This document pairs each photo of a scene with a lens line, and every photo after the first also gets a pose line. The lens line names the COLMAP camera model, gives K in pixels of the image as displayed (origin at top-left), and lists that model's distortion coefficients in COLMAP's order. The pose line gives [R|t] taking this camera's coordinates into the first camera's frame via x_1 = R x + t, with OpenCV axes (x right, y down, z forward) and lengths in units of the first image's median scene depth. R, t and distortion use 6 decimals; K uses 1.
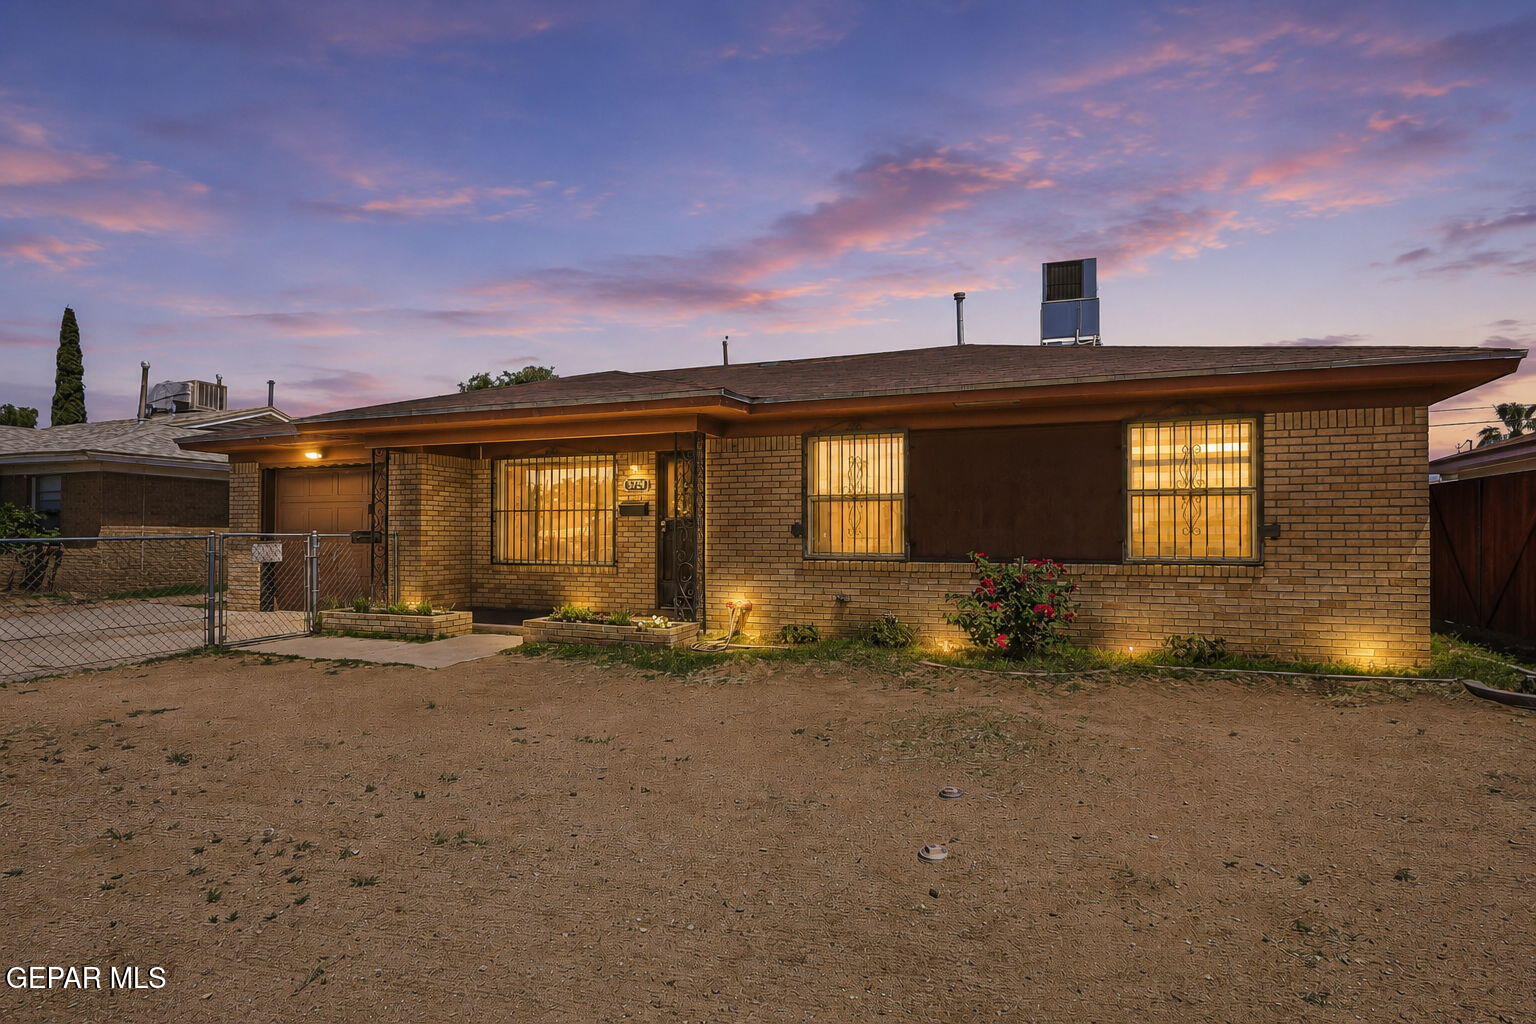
lens RADIAL K [[774.9, 0, 768.0], [0, 774.9, 512.0], [0, 0, 1]] dist [0.003186, 0.000497]
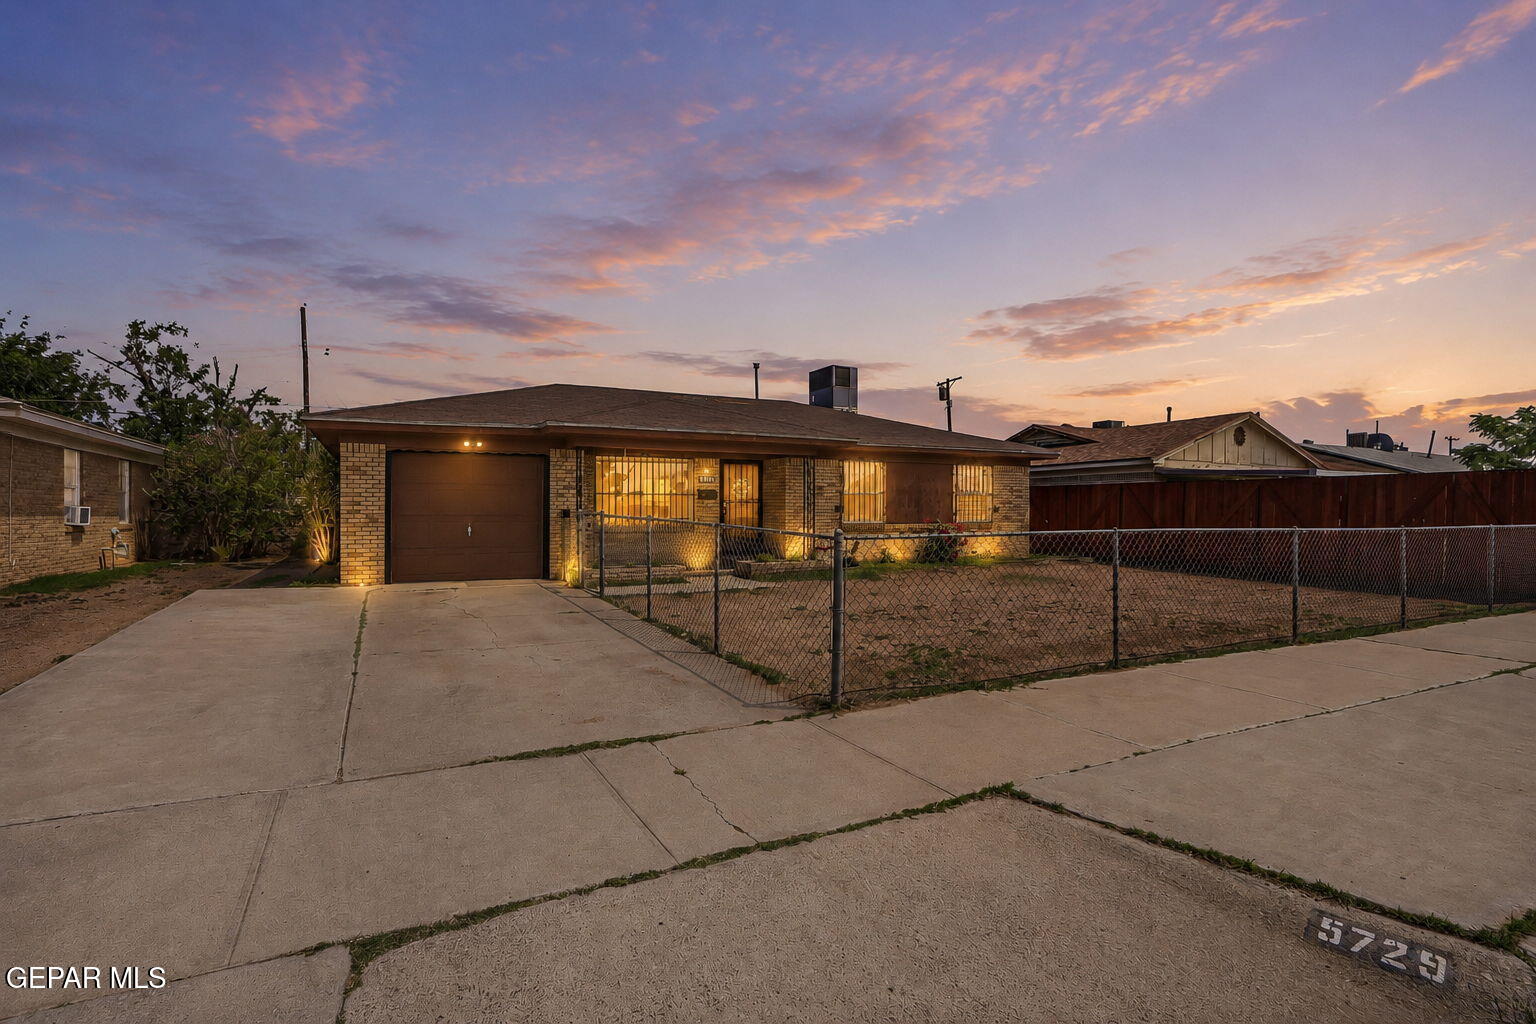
lens RADIAL K [[737.5, 0, 756.8], [0, 737.5, 511.5], [0, 0, 1]] dist [0.000093, 0.000122]
pose [[0.675160, -0.000408, 0.737671, -1.162428], [-0.020372, 0.999608, 0.019198, -0.000469], [-0.737390, -0.027990, 0.674888, -0.066013]]
